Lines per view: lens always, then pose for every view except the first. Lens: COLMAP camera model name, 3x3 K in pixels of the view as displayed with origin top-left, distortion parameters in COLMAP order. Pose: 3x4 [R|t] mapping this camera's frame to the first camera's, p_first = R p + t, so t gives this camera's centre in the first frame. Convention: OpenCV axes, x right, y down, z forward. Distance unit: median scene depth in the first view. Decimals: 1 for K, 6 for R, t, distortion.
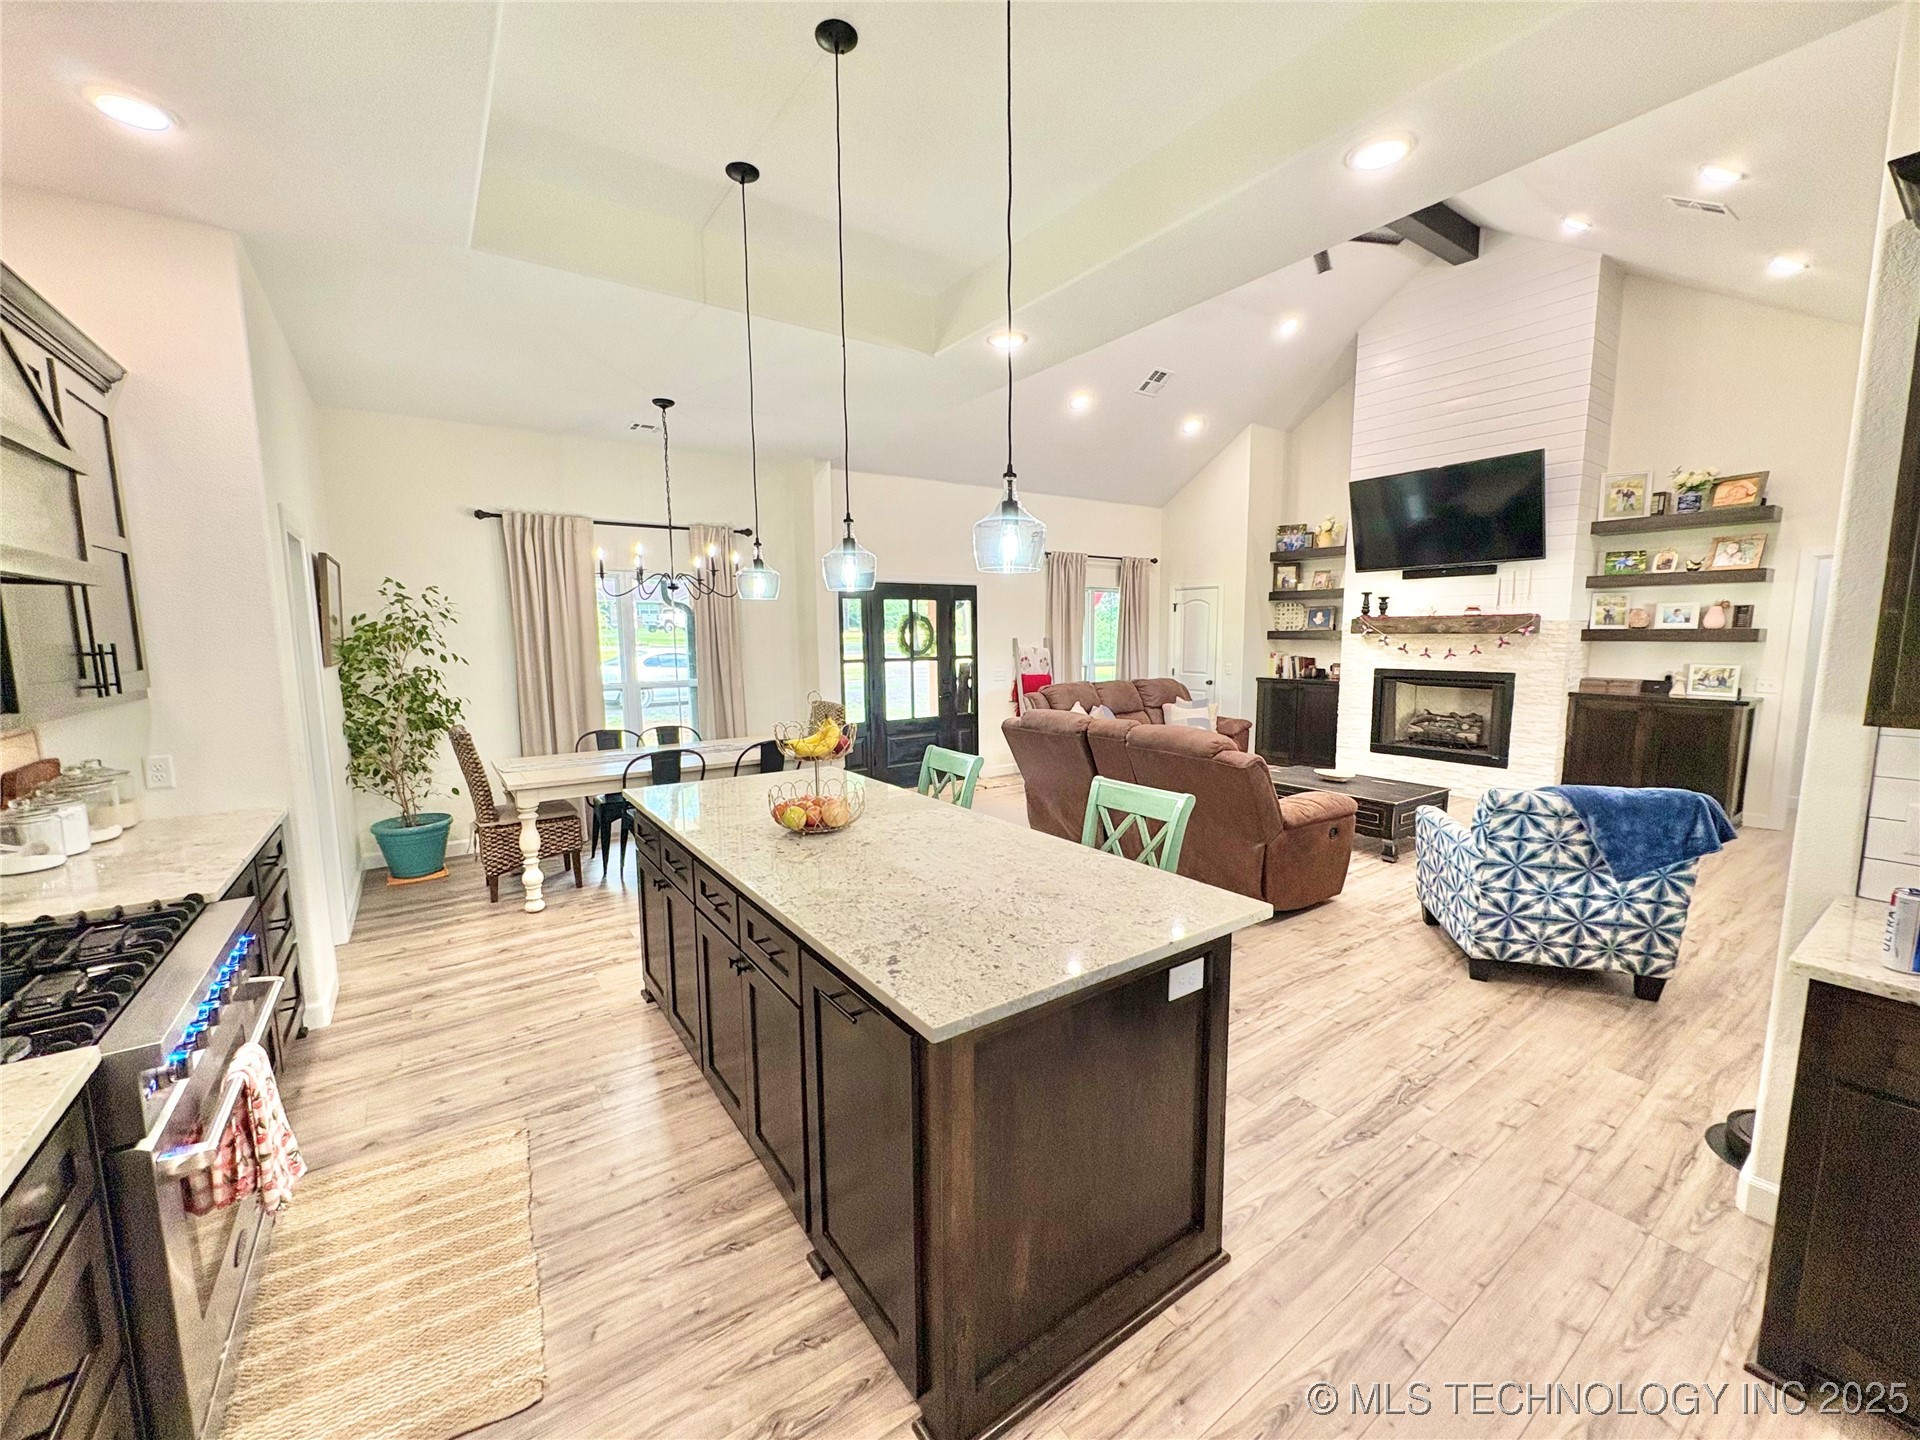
lens RADIAL K [[761.2, 0, 958.3], [0, 761.2, 722.7], [0, 0, 1]] dist [-0.005137, 0.001694]
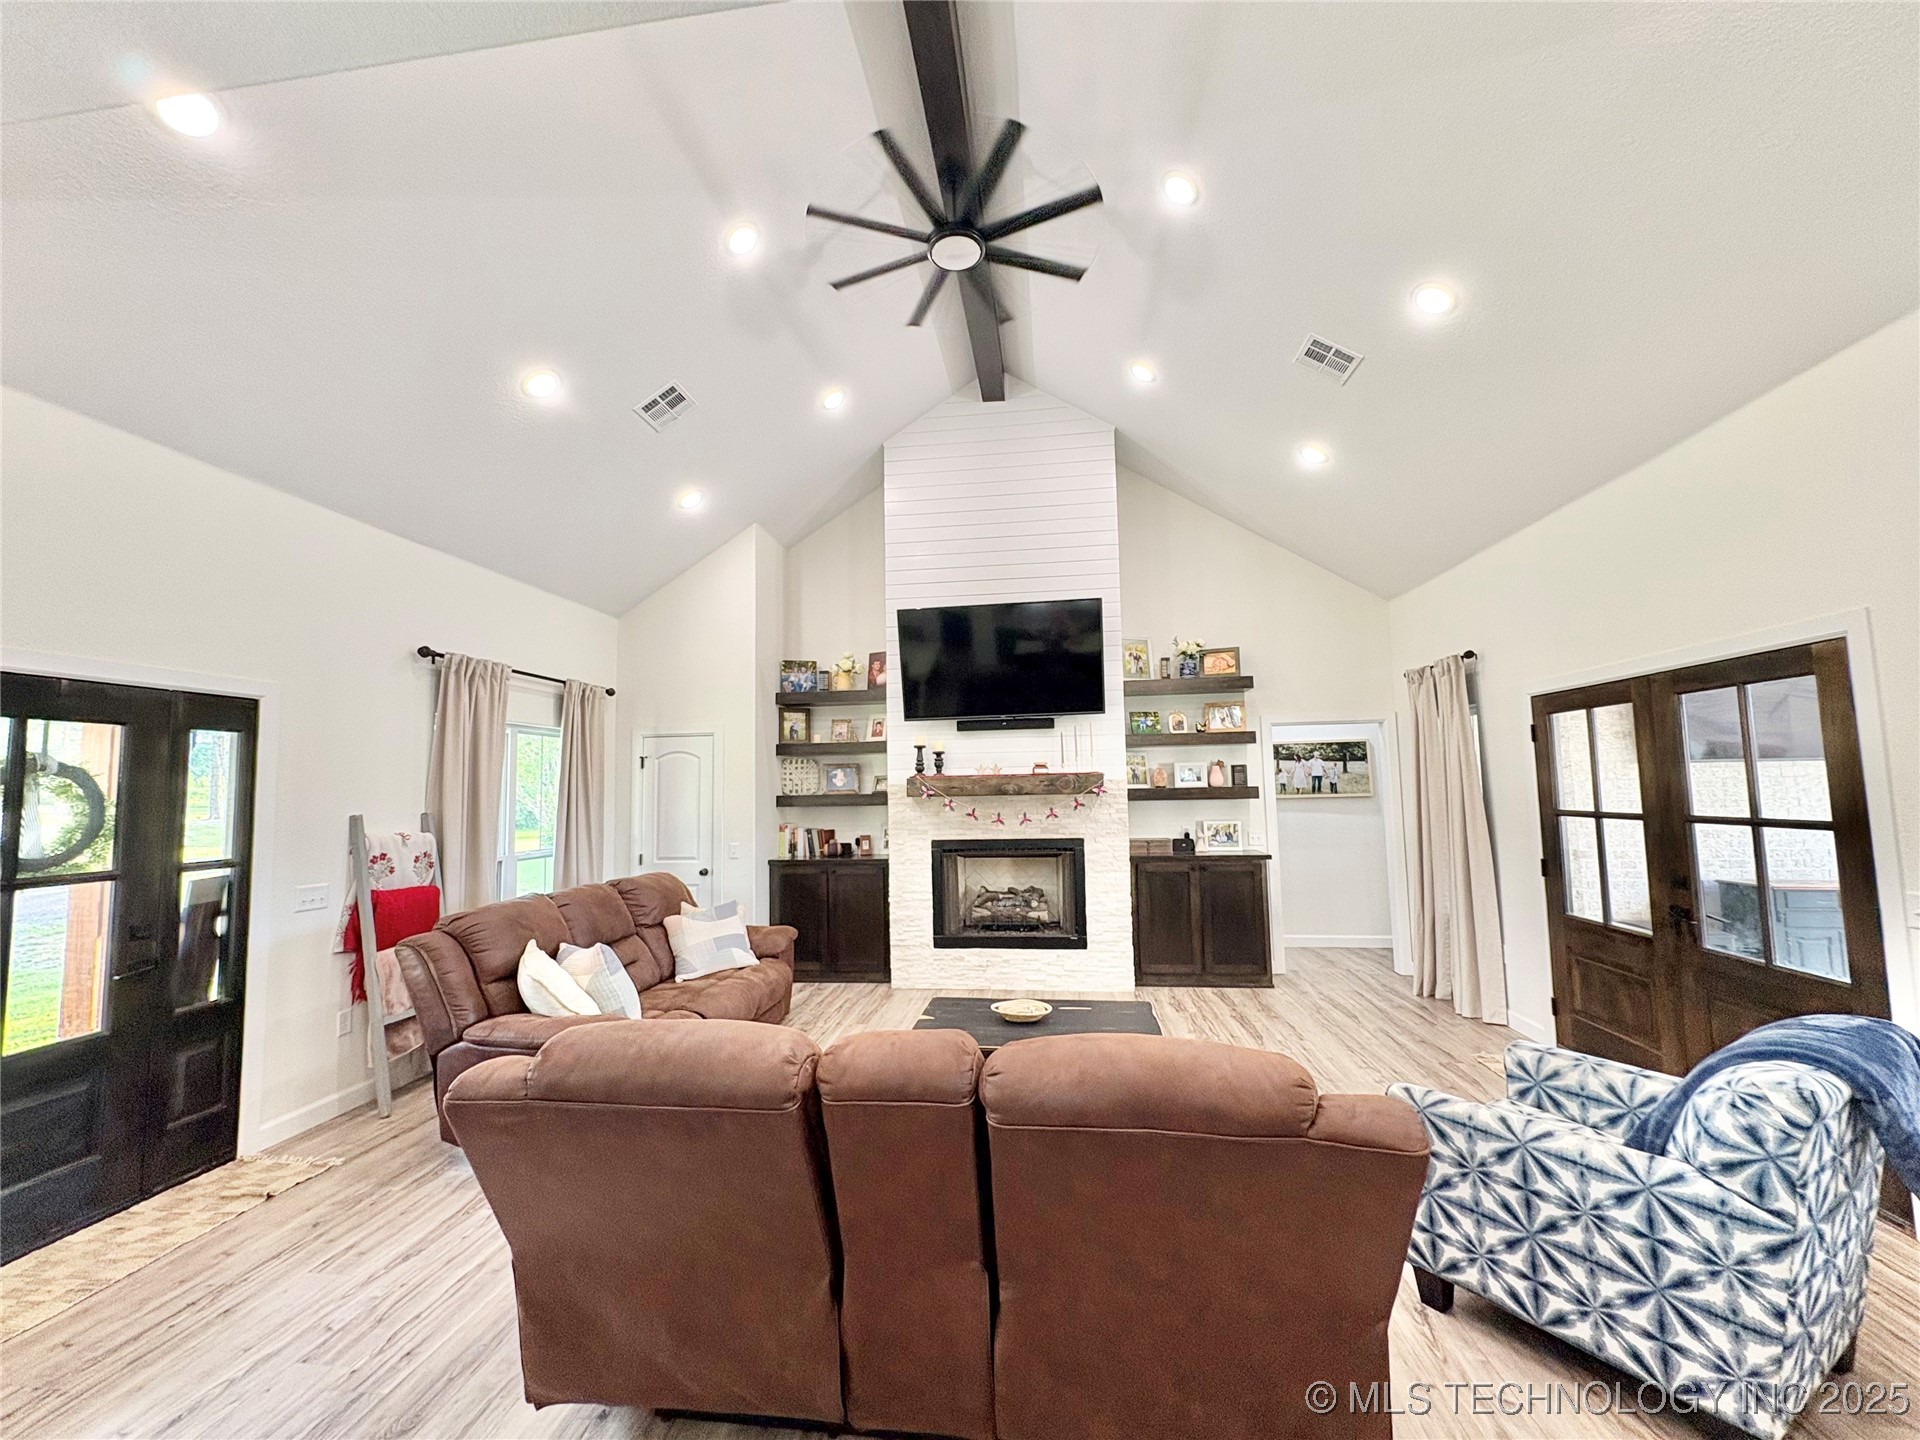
lens RADIAL K [[761.2, 0, 960.4], [0, 761.2, 724.4], [0, 0, 1]] dist [-0.005137, 0.001694]
pose [[0.673664, 0.058667, 0.736706, -0.025987], [0.102880, 0.979694, -0.172094, -0.049169], [-0.731842, 0.191726, 0.653948, 0.425727]]
